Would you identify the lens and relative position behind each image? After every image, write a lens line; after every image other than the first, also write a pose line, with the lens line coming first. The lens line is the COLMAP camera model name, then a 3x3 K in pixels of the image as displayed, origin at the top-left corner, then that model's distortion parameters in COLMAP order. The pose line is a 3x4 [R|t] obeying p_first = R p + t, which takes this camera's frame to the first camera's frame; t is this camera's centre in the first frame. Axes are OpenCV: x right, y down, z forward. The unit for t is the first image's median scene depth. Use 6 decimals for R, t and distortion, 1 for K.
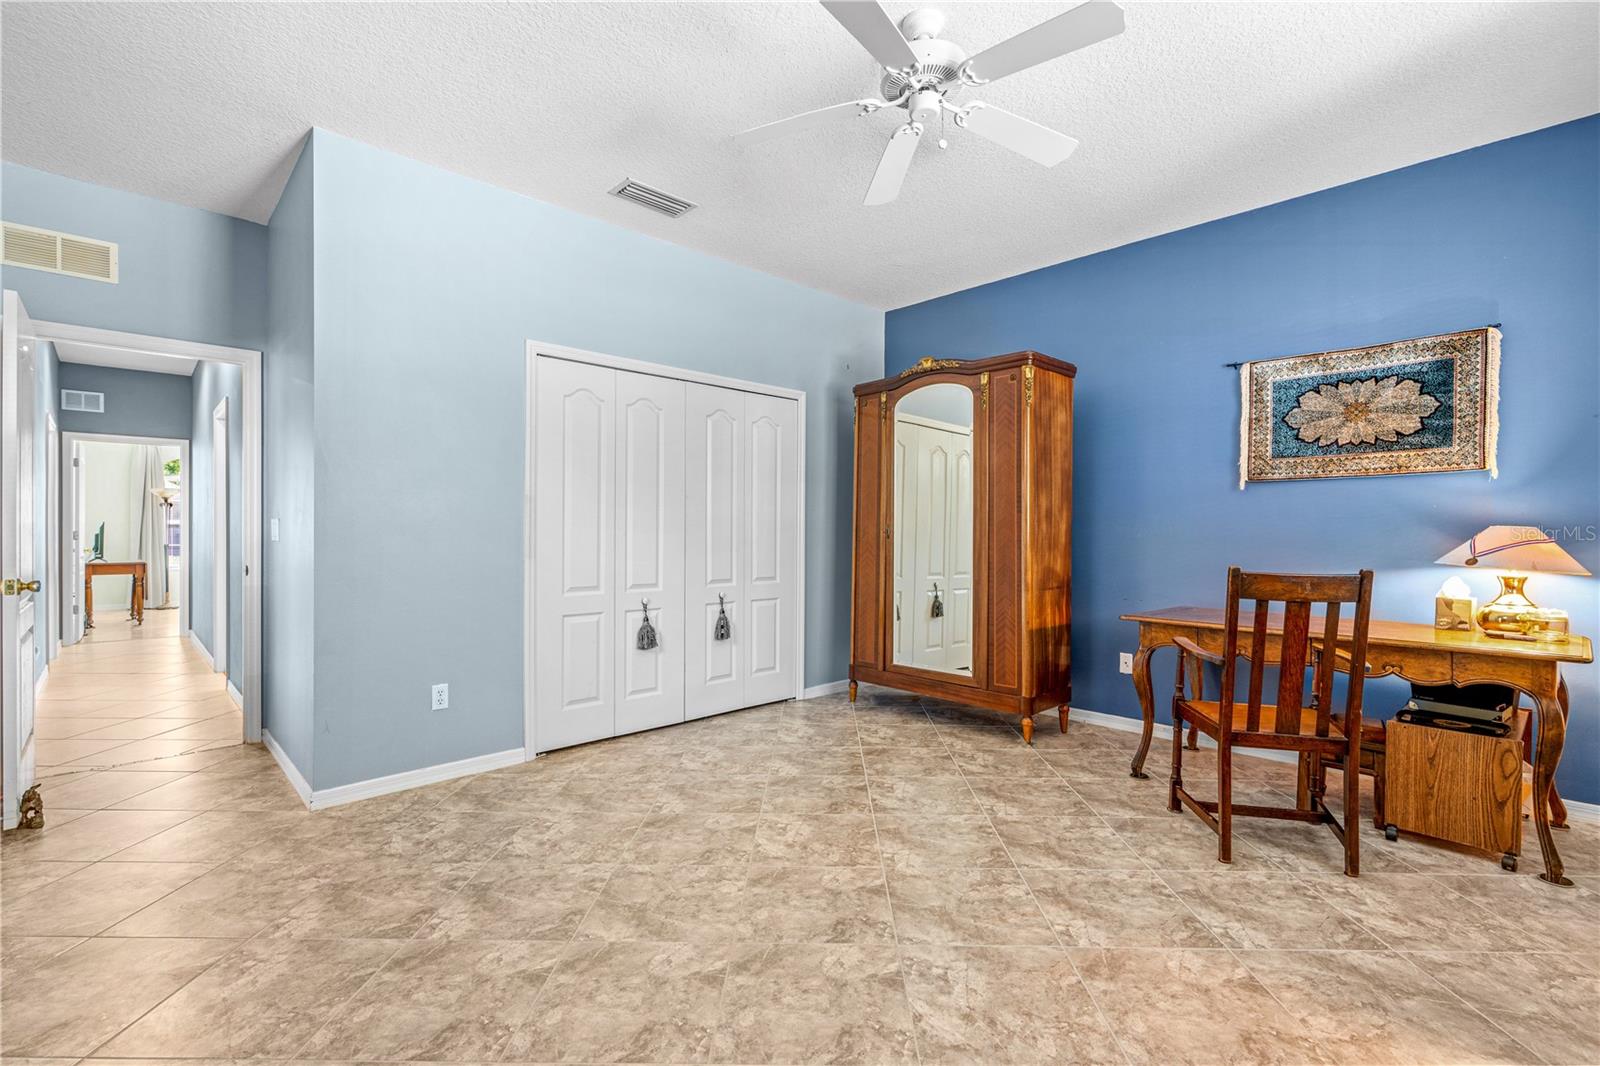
lens RADIAL K [[714.8, 0, 806.9], [0, 714.8, 538.8], [0, 0, 1]] dist [-0.015269, 0.005034]
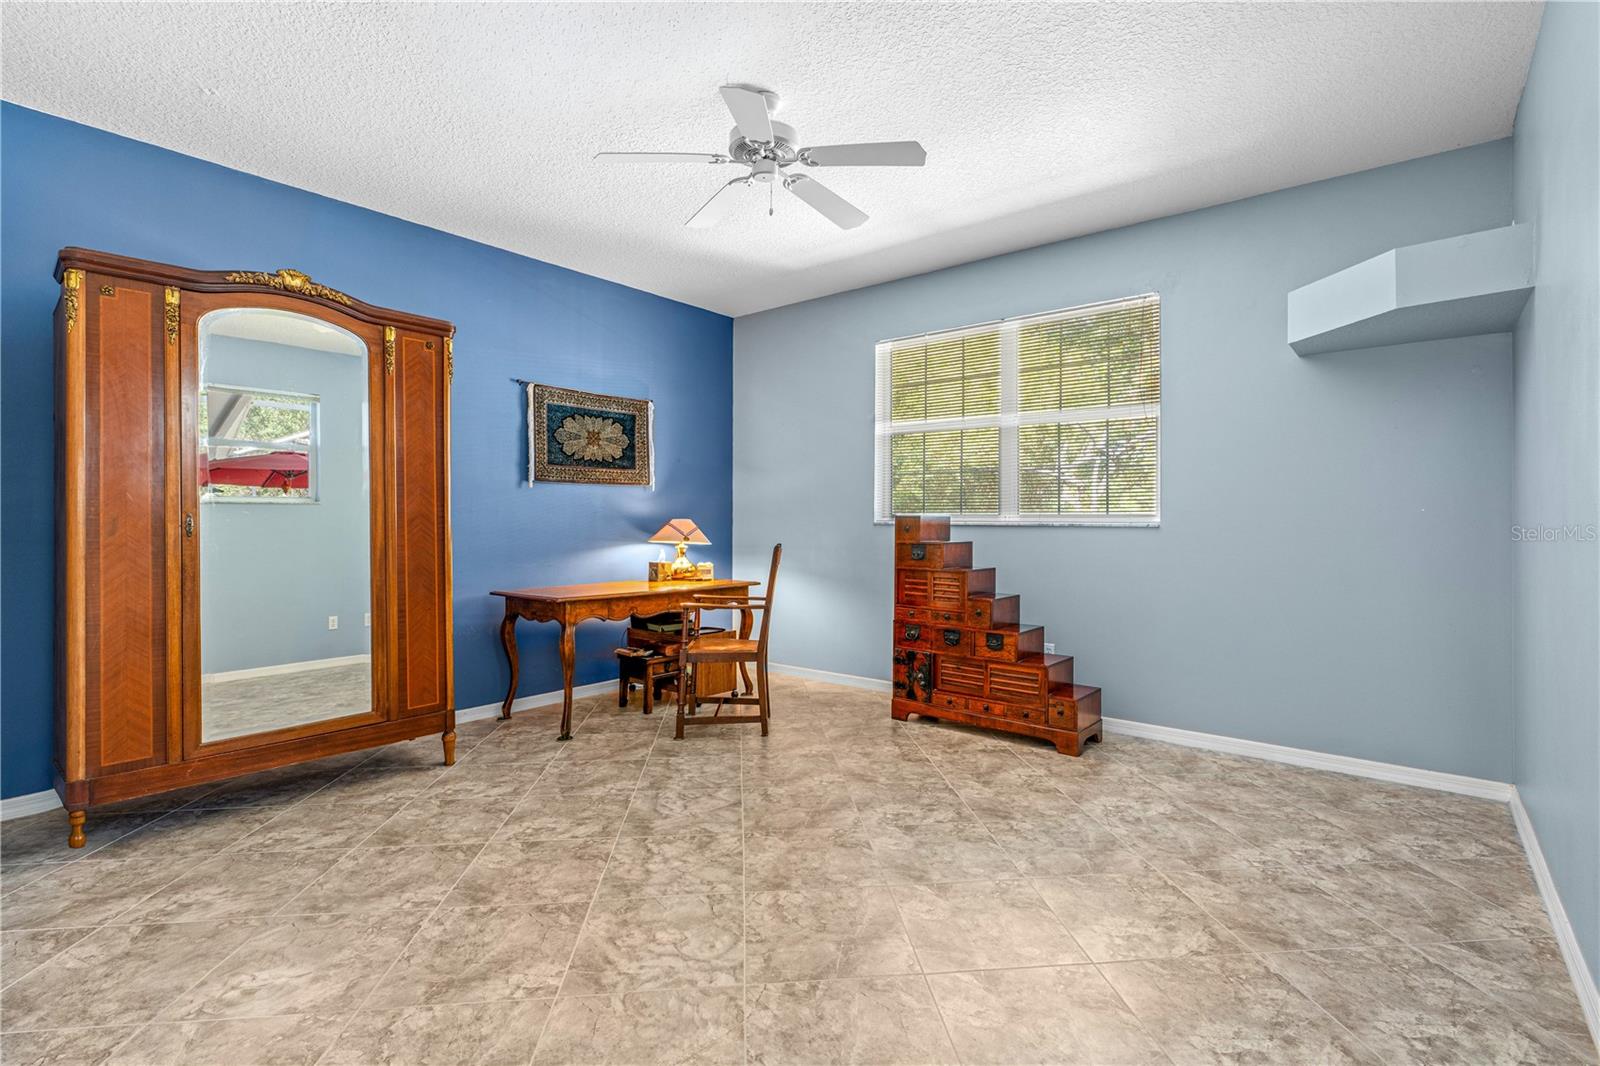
lens RADIAL K [[734.0, 0, 811.1], [0, 734.0, 525.7], [0, 0, 1]] dist [-0.001090, 0.000268]
pose [[-0.111621, -0.007615, 0.993722, -0.720493], [0.012762, 0.999877, 0.009095, -0.011577], [-0.993669, 0.013697, -0.111510, 0.717715]]
